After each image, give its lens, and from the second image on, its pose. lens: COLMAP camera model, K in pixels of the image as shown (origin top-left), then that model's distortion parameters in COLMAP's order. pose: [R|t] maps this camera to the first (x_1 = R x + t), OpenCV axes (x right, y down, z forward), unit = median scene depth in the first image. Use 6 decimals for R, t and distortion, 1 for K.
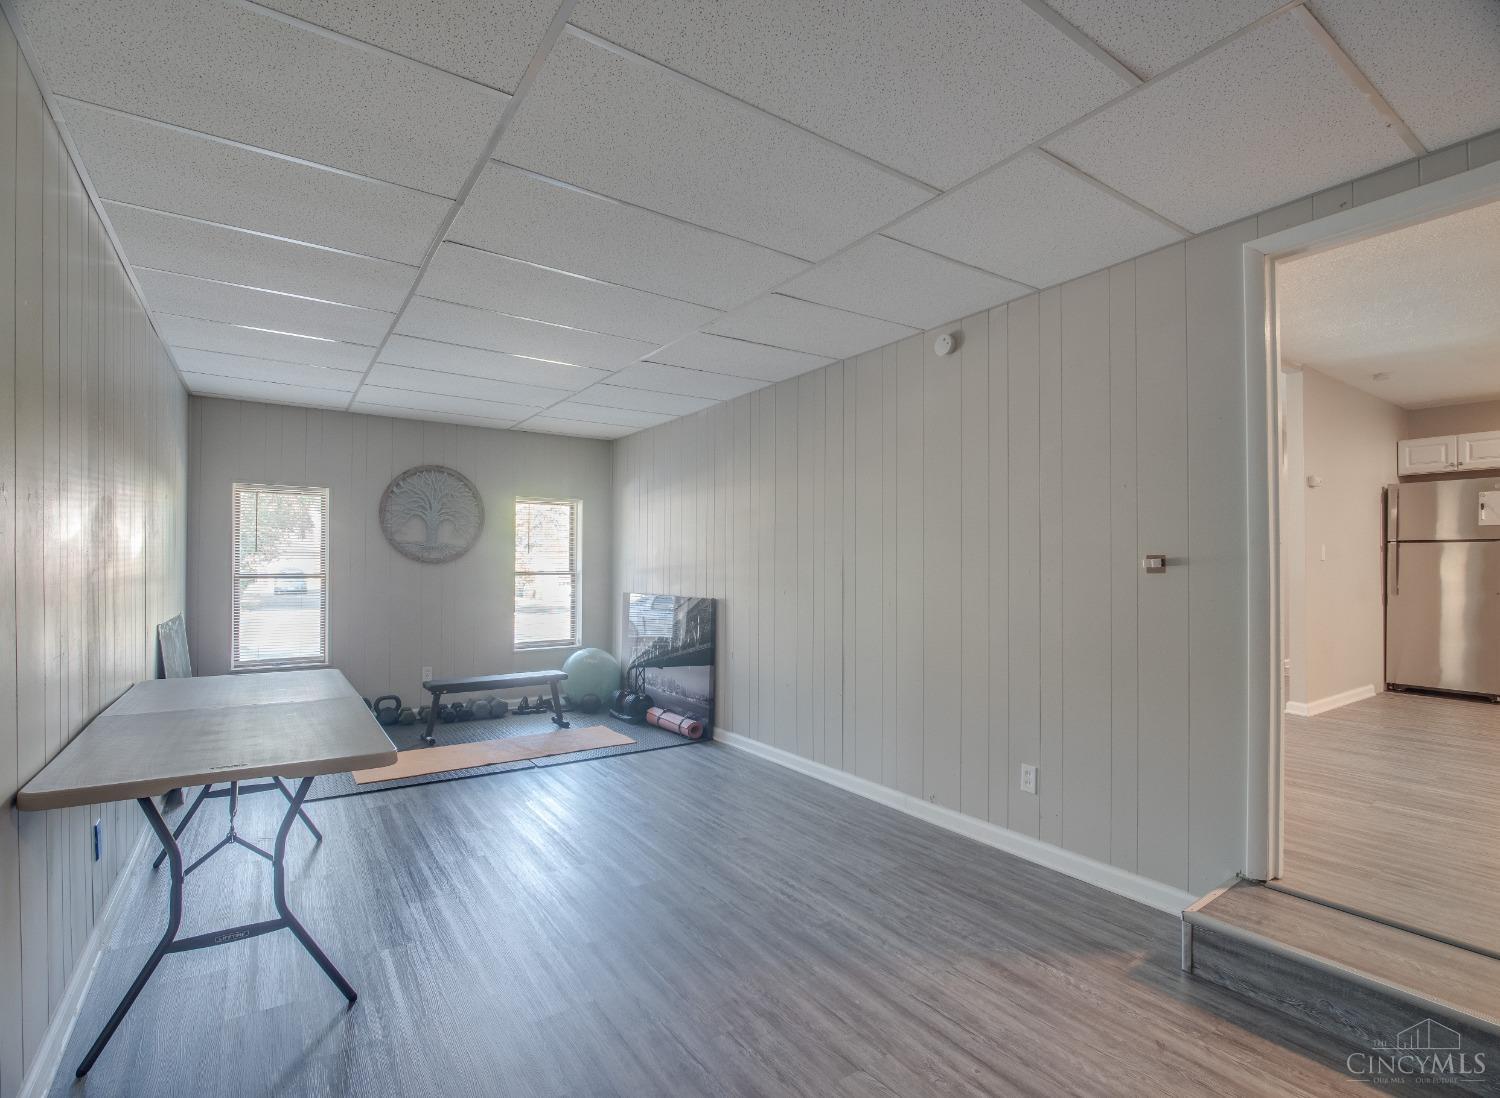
lens RADIAL K [[720.7, 0, 747.2], [0, 720.7, 559.6], [0, 0, 1]] dist [-0.015828, -0.002781]
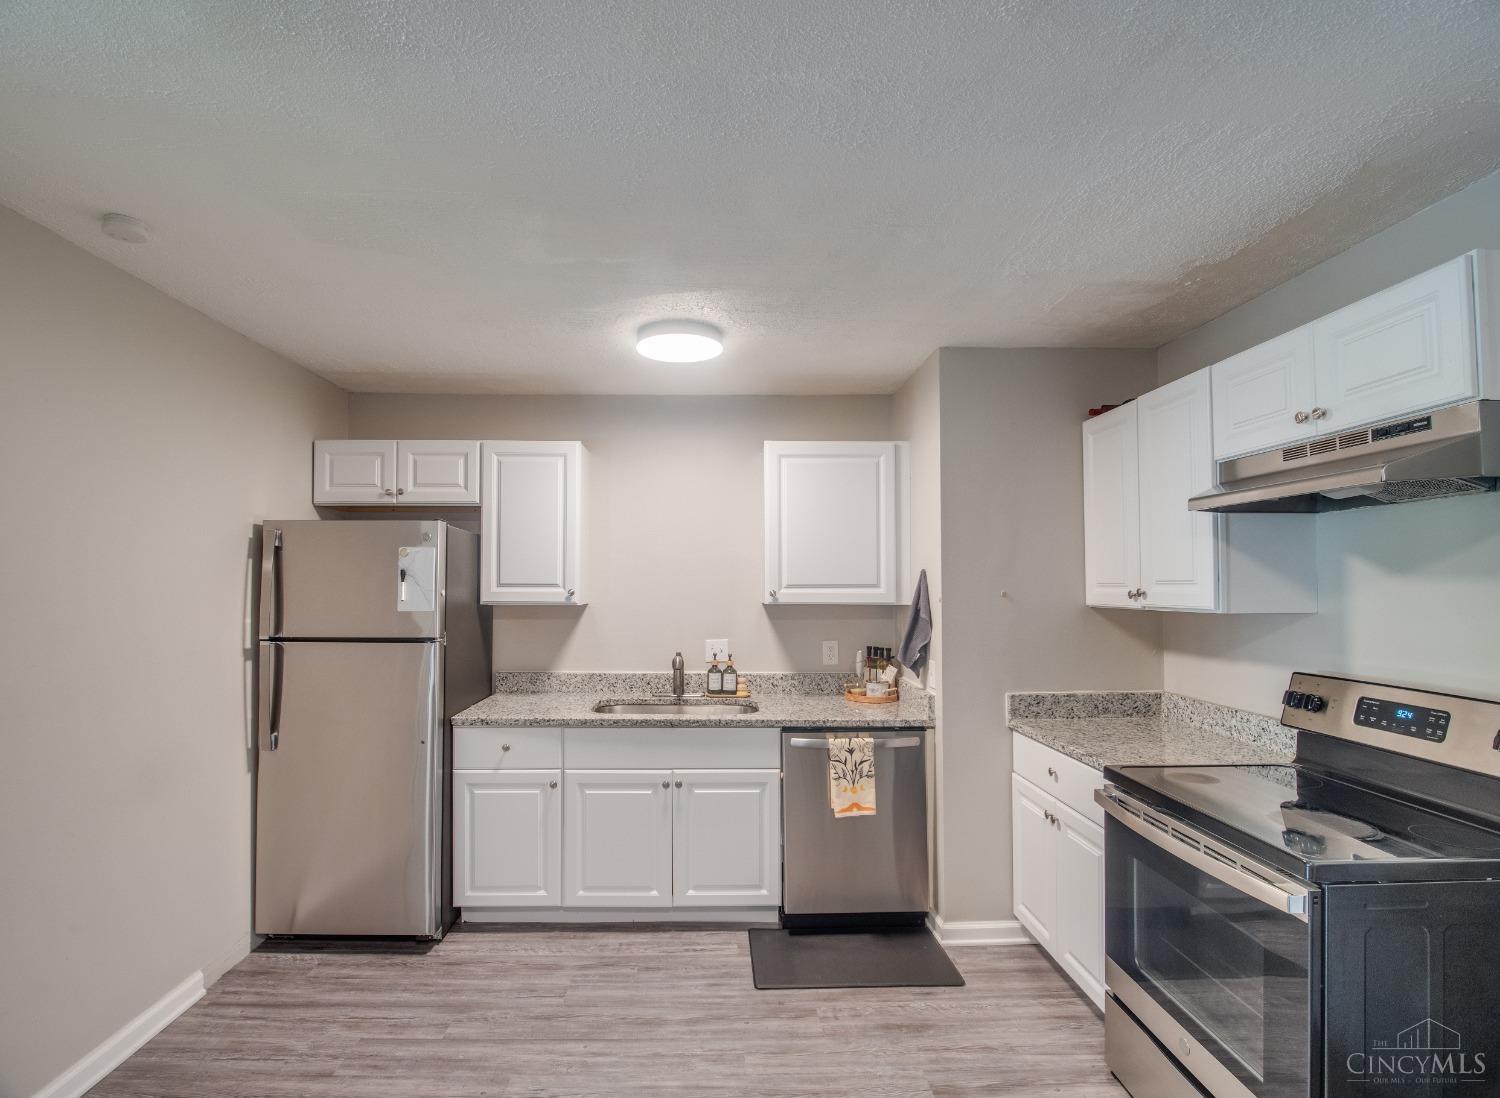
lens RADIAL K [[720.7, 0, 711.9], [0, 720.7, 575.1], [0, 0, 1]] dist [-0.015828, -0.002781]
pose [[0.555595, 0.012458, 0.831360, 0.673824], [-0.004273, 0.999917, -0.012128, -0.064407], [-0.831442, 0.003186, 0.555602, 0.480649]]
